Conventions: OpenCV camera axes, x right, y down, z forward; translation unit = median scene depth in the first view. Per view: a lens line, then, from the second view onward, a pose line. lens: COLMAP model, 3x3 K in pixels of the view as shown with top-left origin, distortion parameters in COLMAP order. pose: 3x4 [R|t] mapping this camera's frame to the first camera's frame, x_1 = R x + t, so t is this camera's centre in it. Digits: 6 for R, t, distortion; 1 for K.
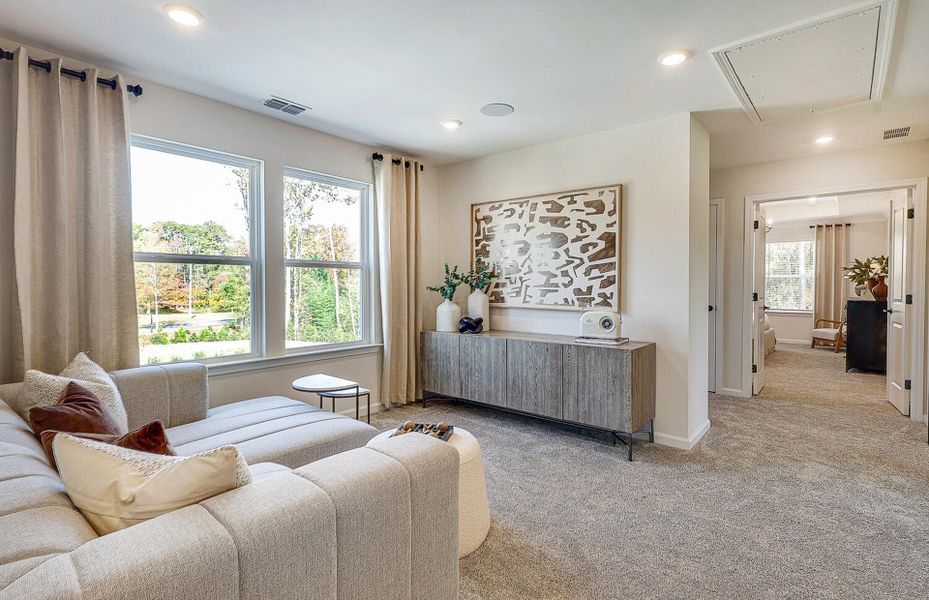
lens RADIAL K [[444.6, 0, 467.2], [0, 444.6, 297.5], [0, 0, 1]] dist [-0.003245, -0.000154]
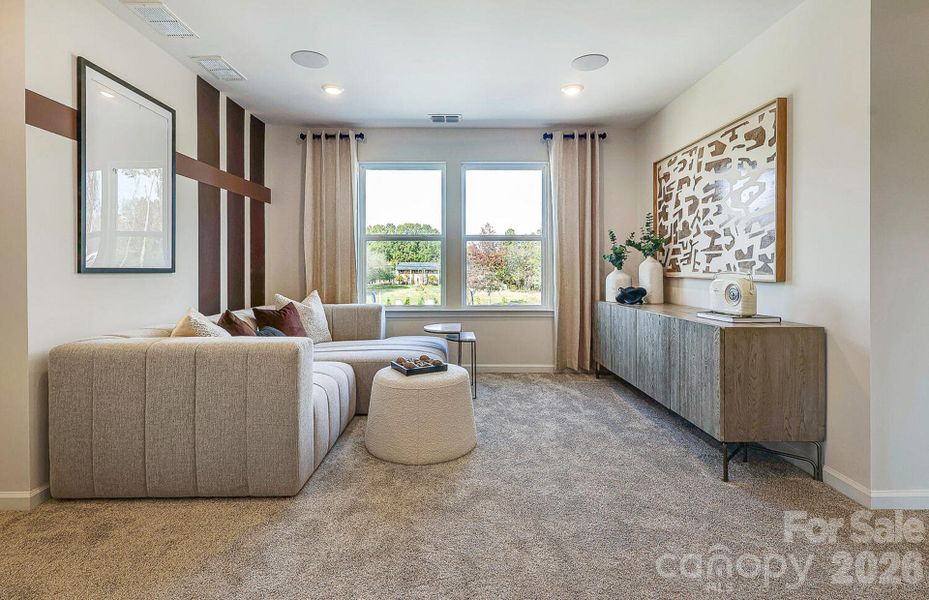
lens RADIAL K [[433.0, 0, 461.0], [0, 433.0, 273.0], [0, 0, 1]] dist [0.004264, 0.000744]
pose [[0.658233, 0.003567, -0.752806, 0.460172], [-0.018769, 0.999756, -0.011673, 0.033456], [0.752580, 0.021813, 0.658139, 0.151838]]
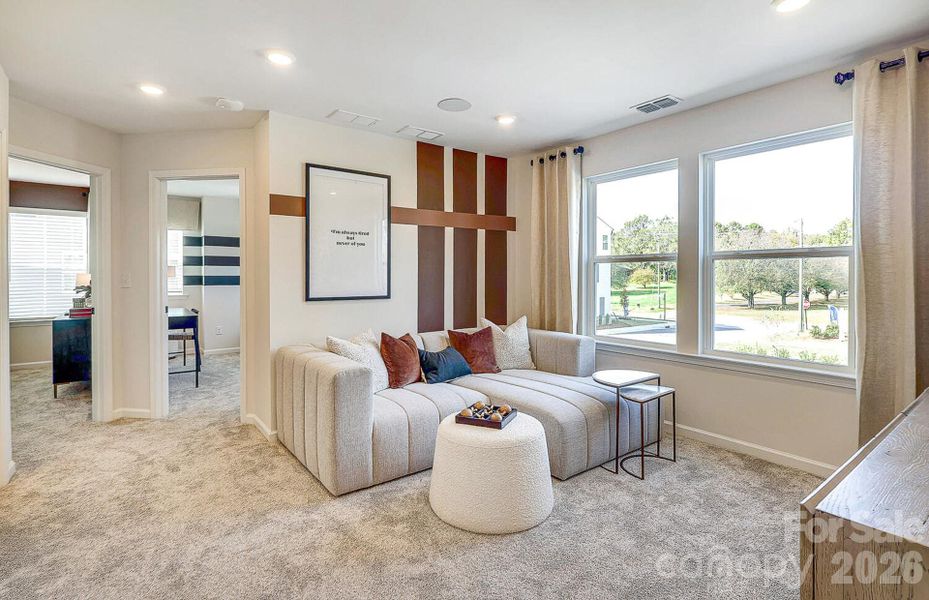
lens RADIAL K [[451.1, 0, 476.0], [0, 451.1, 276.9], [0, 0, 1]] dist [0.000300, 0.003286]
pose [[-0.191687, -0.000754, -0.981456, 0.532300], [-0.027272, 0.999618, 0.004558, -0.022412], [0.981077, 0.027640, -0.191634, 0.622125]]
